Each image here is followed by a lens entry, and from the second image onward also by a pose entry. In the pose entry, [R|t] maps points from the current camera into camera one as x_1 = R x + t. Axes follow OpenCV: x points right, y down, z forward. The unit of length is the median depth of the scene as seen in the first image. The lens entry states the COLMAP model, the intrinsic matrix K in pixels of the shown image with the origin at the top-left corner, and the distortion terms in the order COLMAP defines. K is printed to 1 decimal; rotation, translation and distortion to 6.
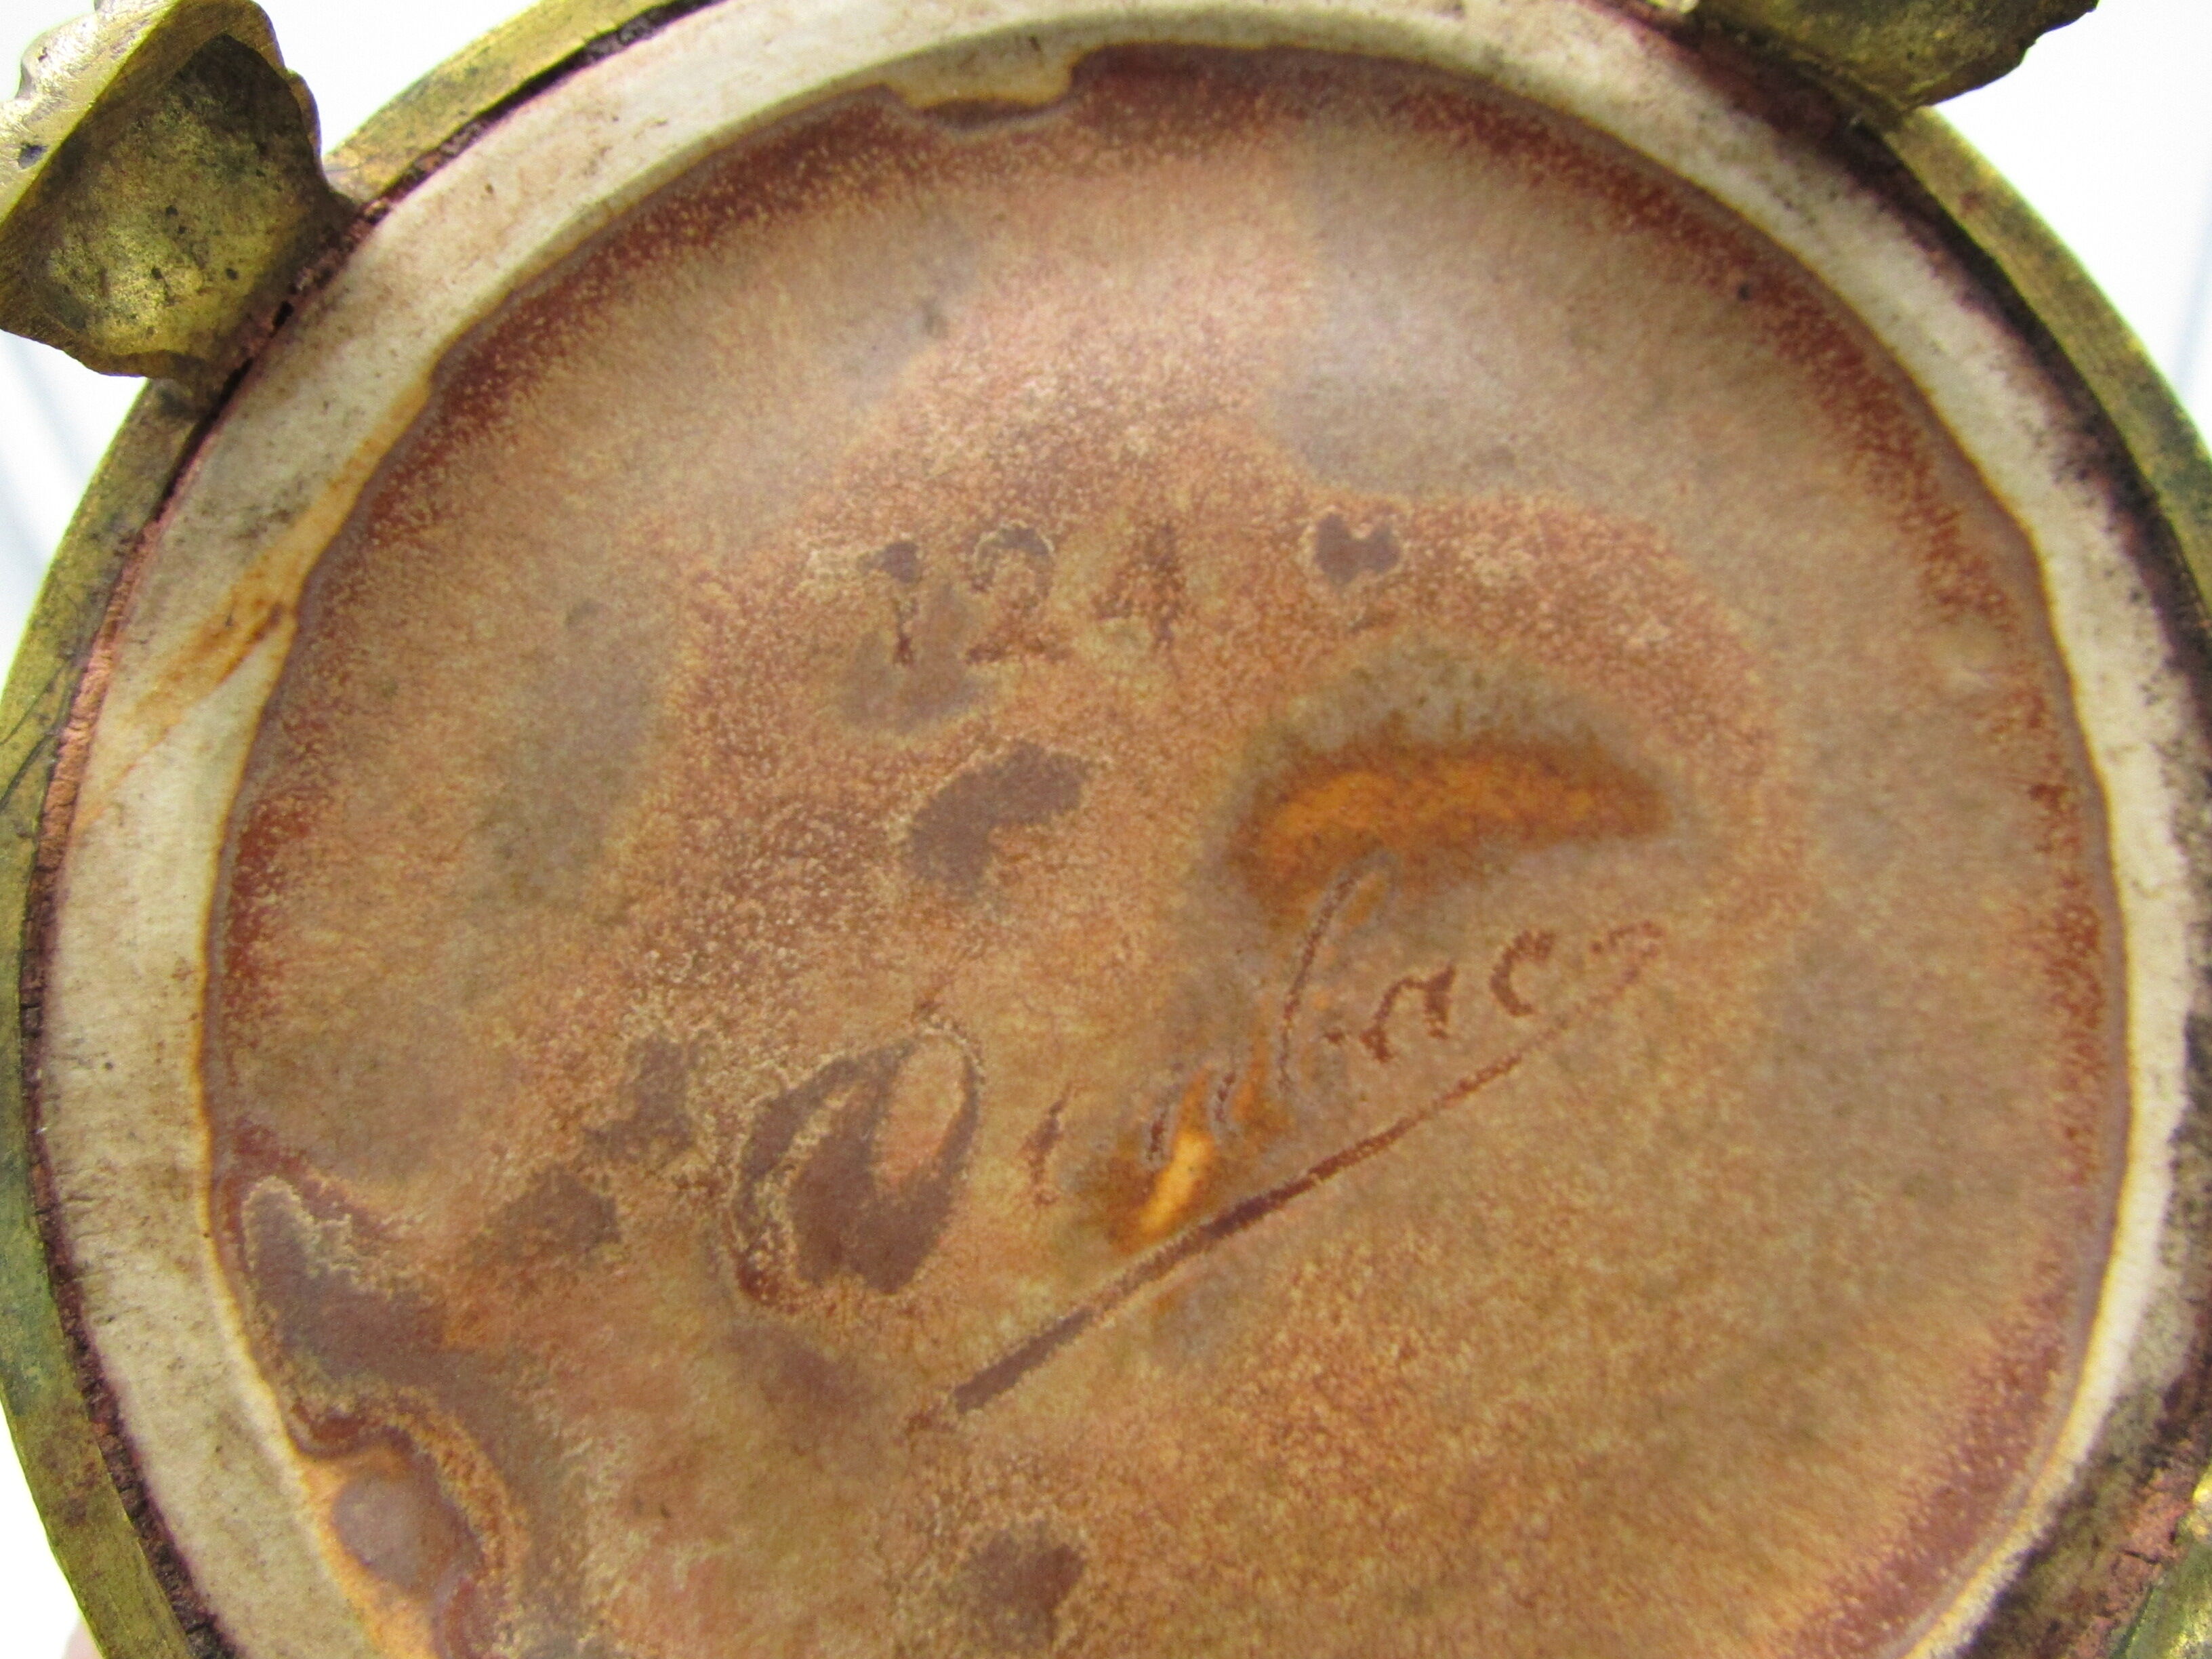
lens RADIAL K [[1709.1, 0, 1121.0], [0, 1709.1, 831.7], [0, 0, 1]] dist [-0.036830, -0.005998]
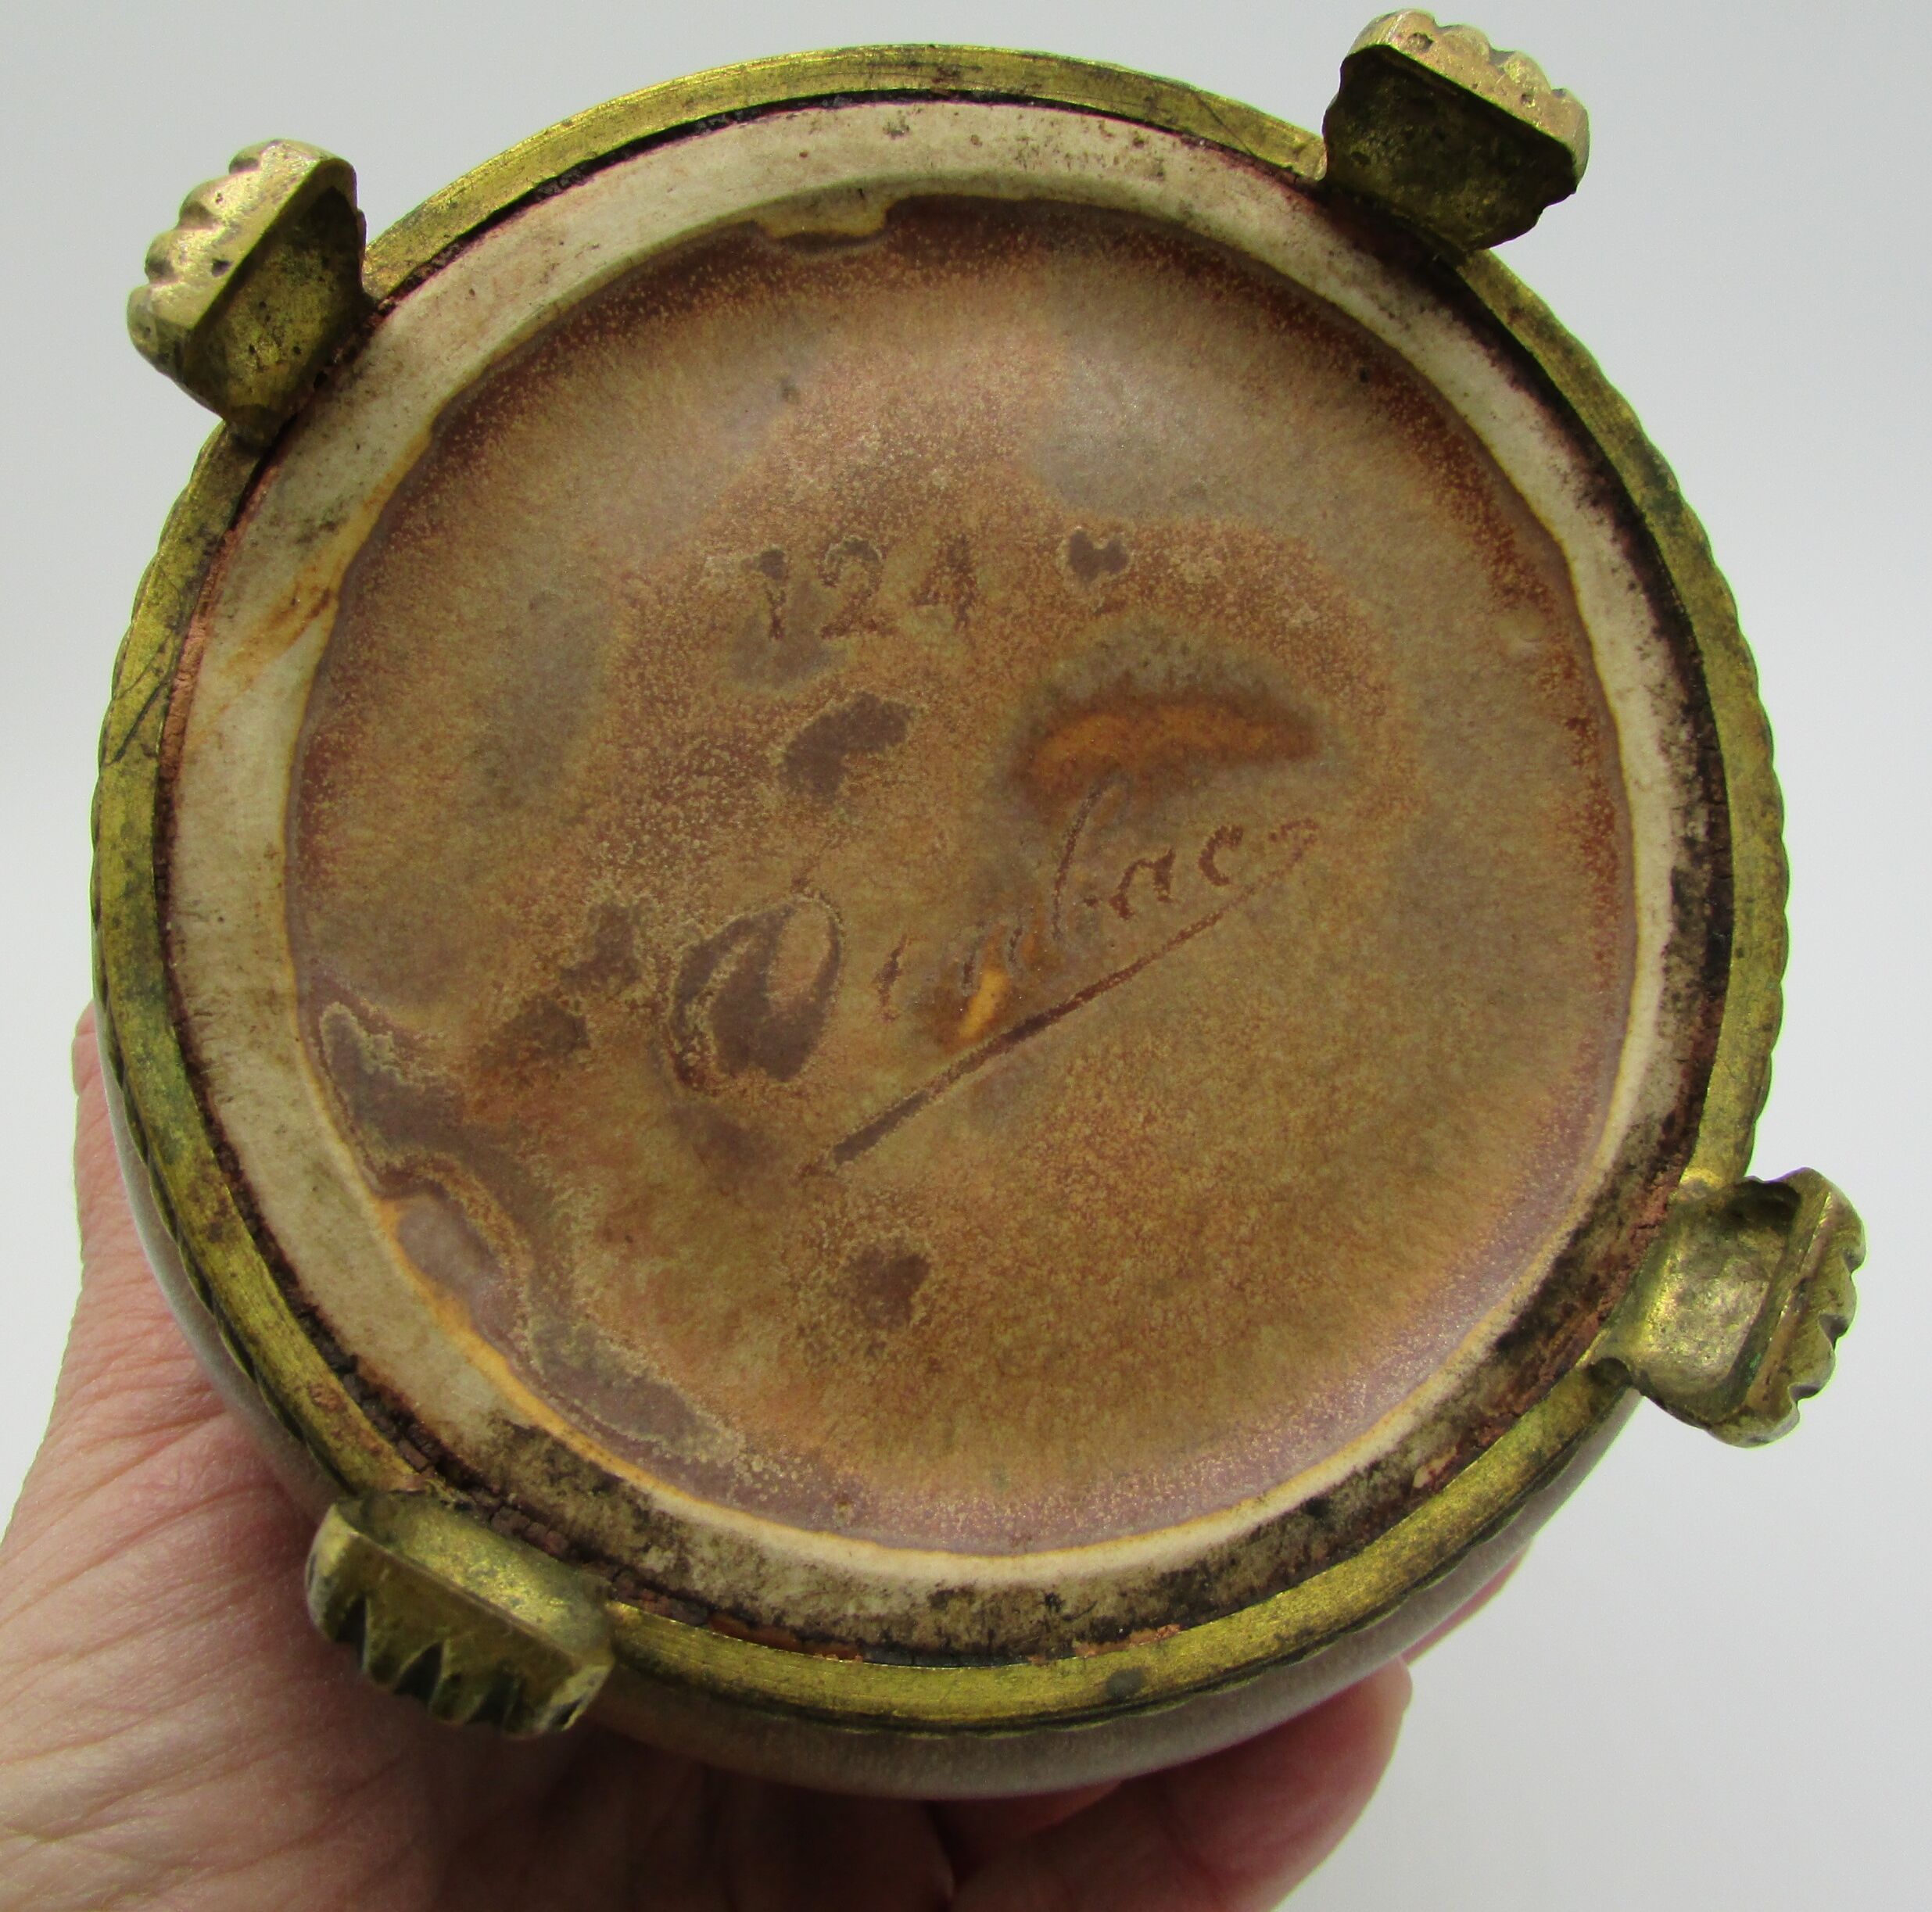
lens RADIAL K [[1945.5, 0, 959.4], [0, 1945.5, 947.4], [0, 0, 1]] dist [-0.039496, 0.000000]
pose [[0.994138, -0.020737, 0.106109, -0.155843], [0.022916, 0.999550, -0.019363, 0.190368], [-0.105659, 0.021681, 0.994166, -0.586828]]
